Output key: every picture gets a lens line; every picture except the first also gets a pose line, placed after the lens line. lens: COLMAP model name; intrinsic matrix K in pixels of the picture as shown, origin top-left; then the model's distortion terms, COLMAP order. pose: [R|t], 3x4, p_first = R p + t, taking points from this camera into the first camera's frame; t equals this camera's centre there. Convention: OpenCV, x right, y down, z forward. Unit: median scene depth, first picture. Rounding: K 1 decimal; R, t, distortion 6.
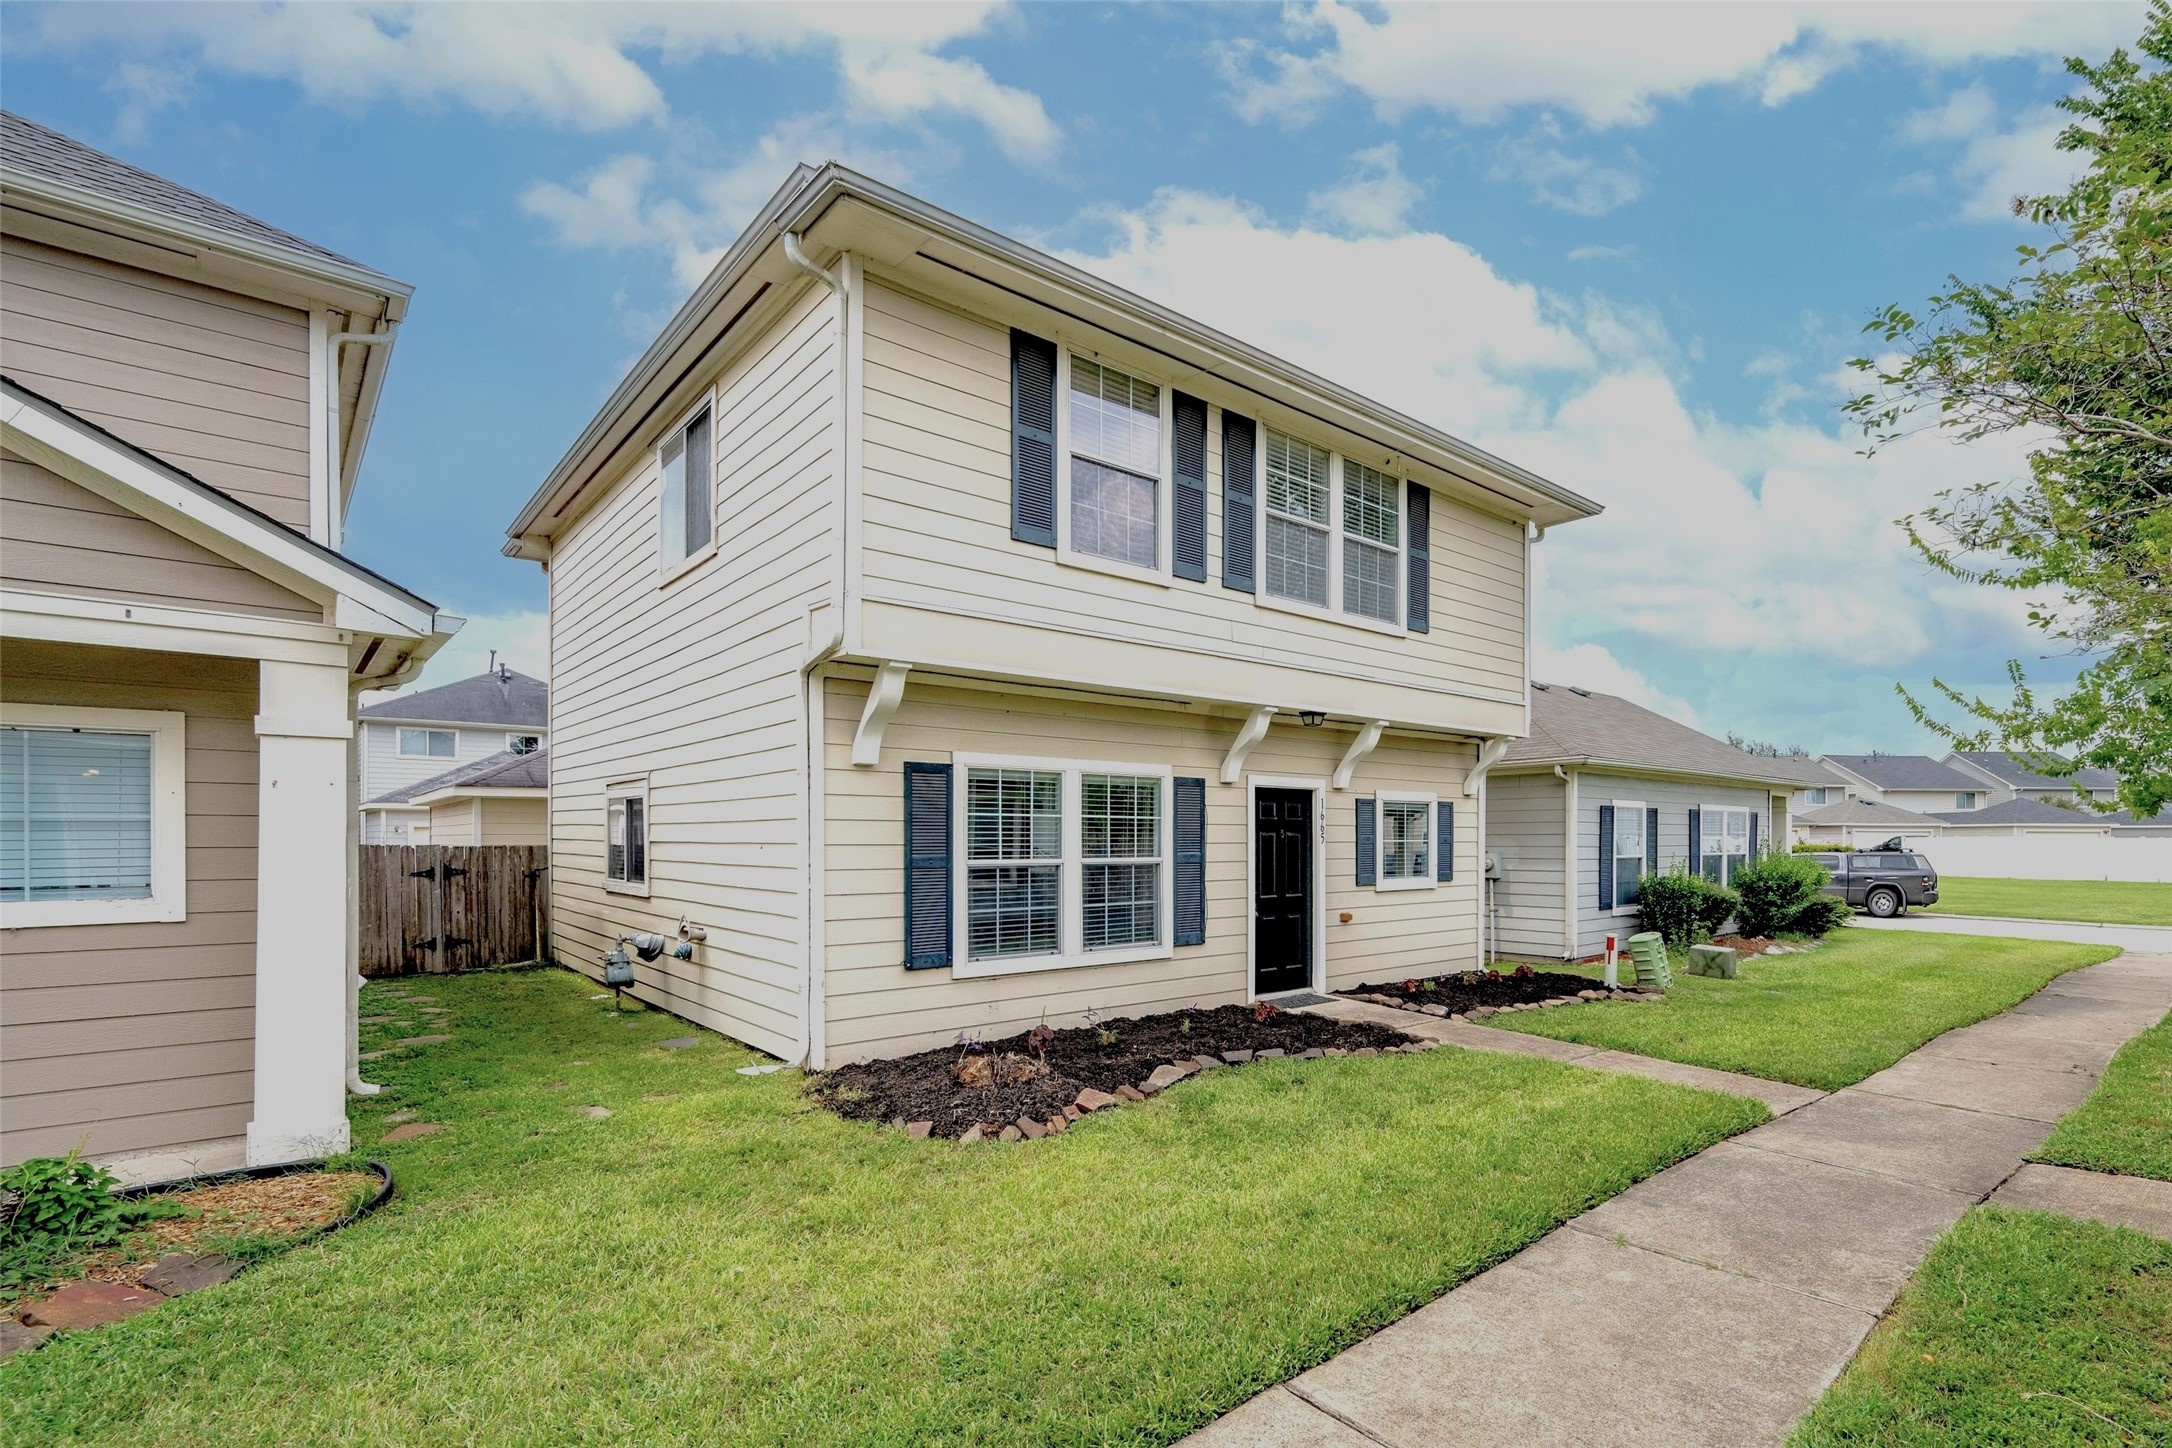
lens RADIAL K [[1013.7, 0, 1108.6], [0, 1013.7, 828.8], [0, 0, 1]] dist [-0.000702, 0.000243]
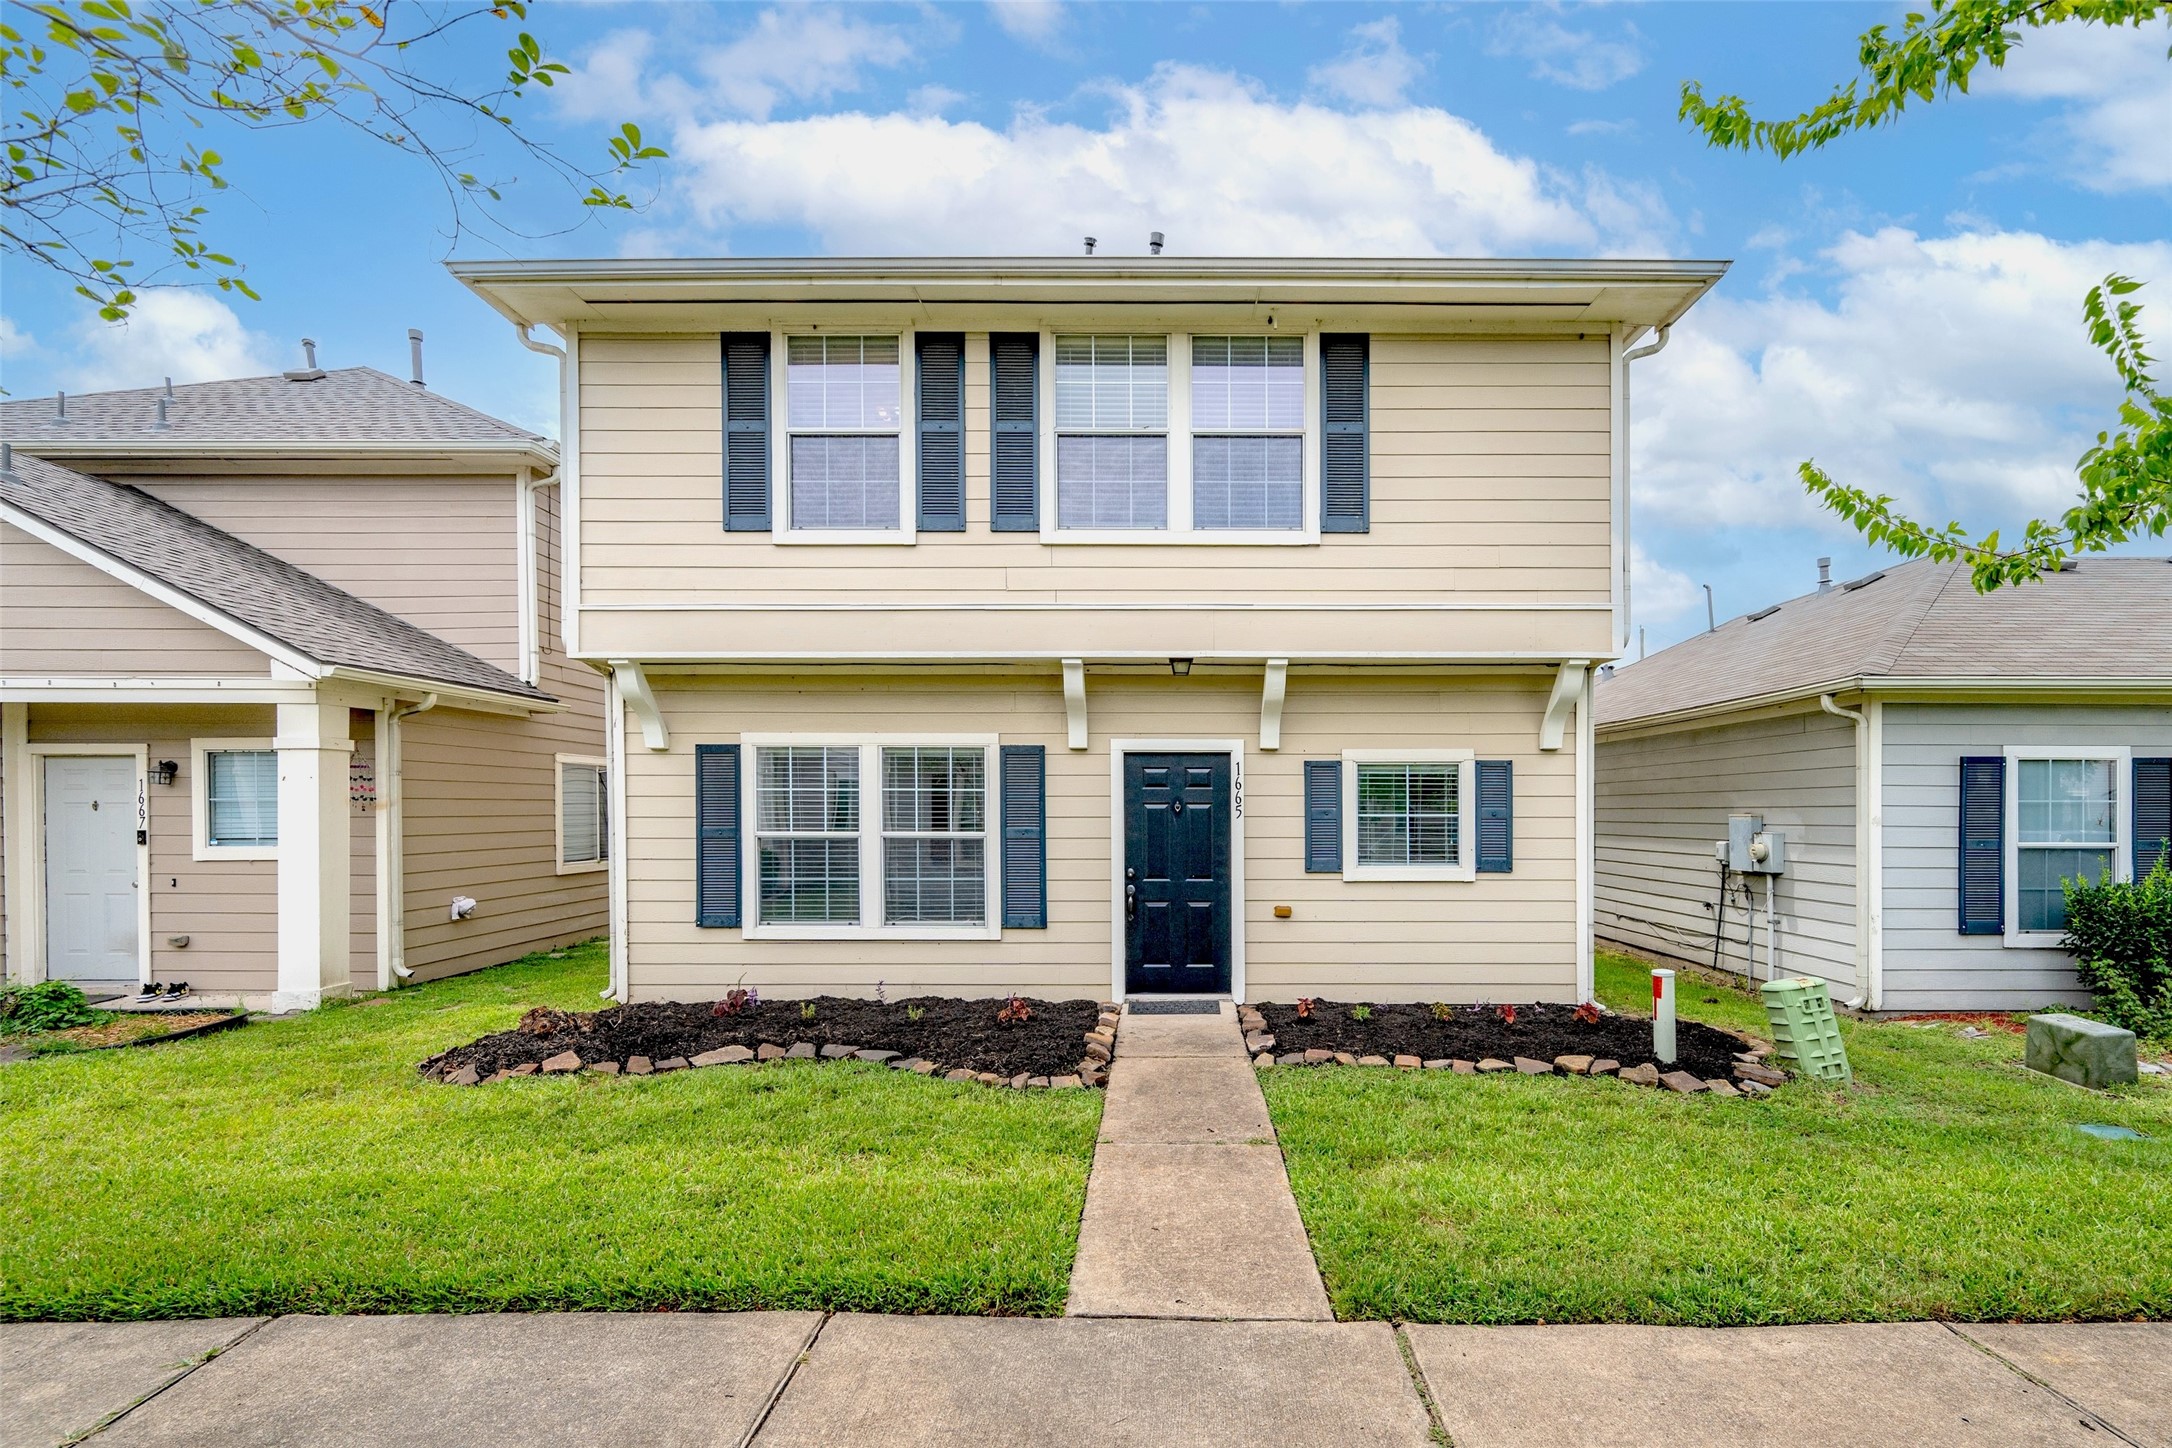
lens RADIAL K [[905.7, 0, 1108.0], [0, 905.7, 811.5], [0, 0, 1]] dist [-0.003910, 0.000087]
pose [[0.768153, 0.003044, -0.640260, 0.709924], [0.005110, 0.999928, 0.010885, 0.000482], [0.640246, -0.011632, 0.768081, 0.452323]]
